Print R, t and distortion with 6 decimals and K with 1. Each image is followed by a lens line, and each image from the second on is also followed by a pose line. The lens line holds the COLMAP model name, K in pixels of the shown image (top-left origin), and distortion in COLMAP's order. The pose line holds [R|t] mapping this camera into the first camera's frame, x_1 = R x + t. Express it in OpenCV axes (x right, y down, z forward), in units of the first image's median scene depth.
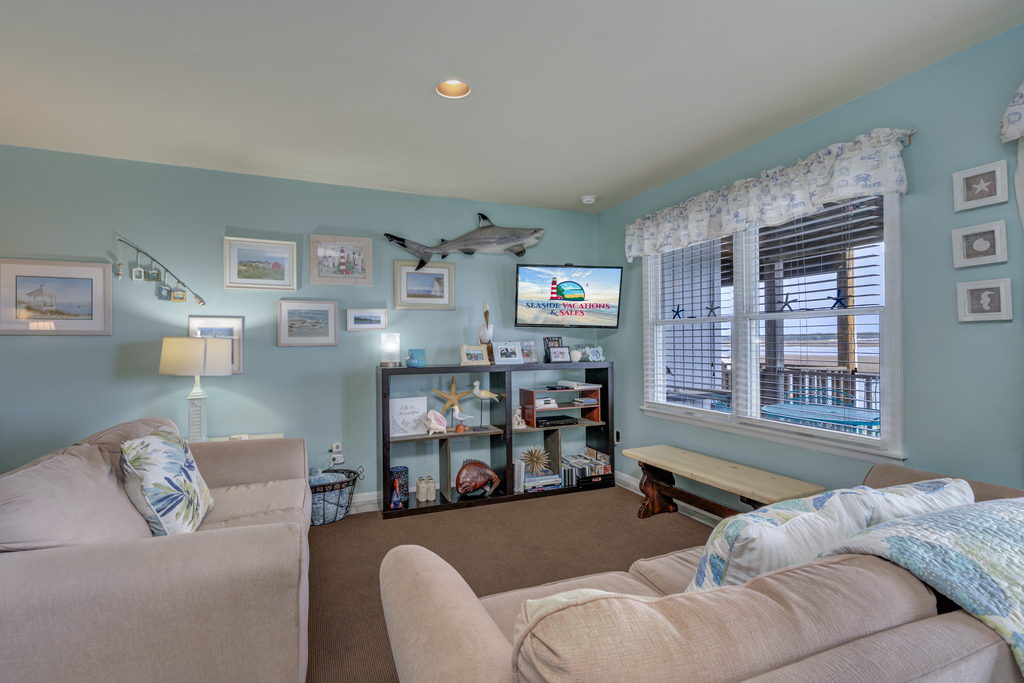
lens RADIAL K [[472.2, 0, 503.0], [0, 472.2, 339.3], [0, 0, 1]] dist [0.003415, 0.000895]
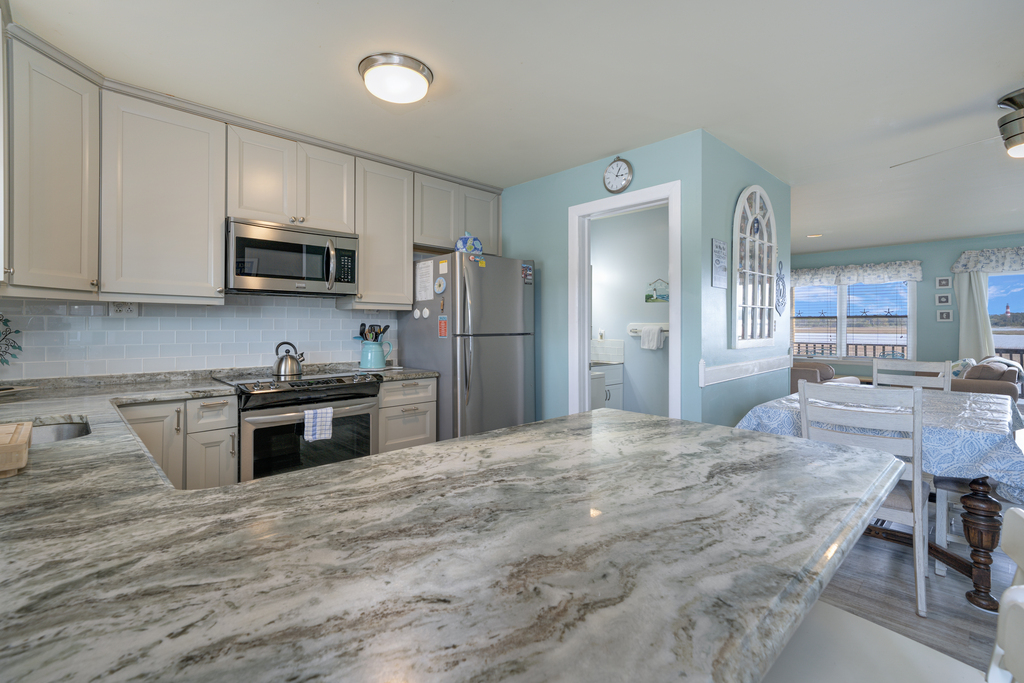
lens RADIAL K [[471.5, 0, 489.8], [0, 471.5, 323.6], [0, 0, 1]] dist [0.002831, 0.000929]
pose [[0.938882, 0.010116, 0.344090, -1.806830], [-0.011005, 0.999939, 0.000630, 0.005189], [-0.344063, -0.004378, 0.938936, -0.604786]]
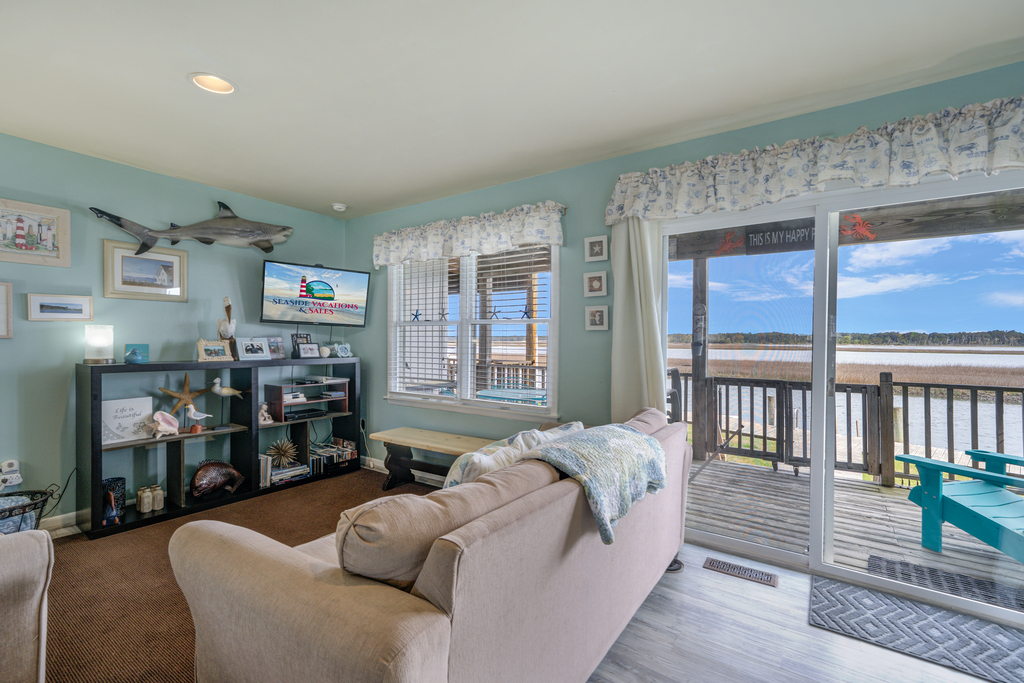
lens RADIAL K [[458.2, 0, 504.2], [0, 458.2, 345.9], [0, 0, 1]] dist [0.001559, 0.004474]
pose [[0.844827, 0.008695, 0.534968, -0.063566], [-0.018576, 0.999742, 0.013085, 0.000242], [-0.534716, -0.020992, 0.844771, -0.100584]]
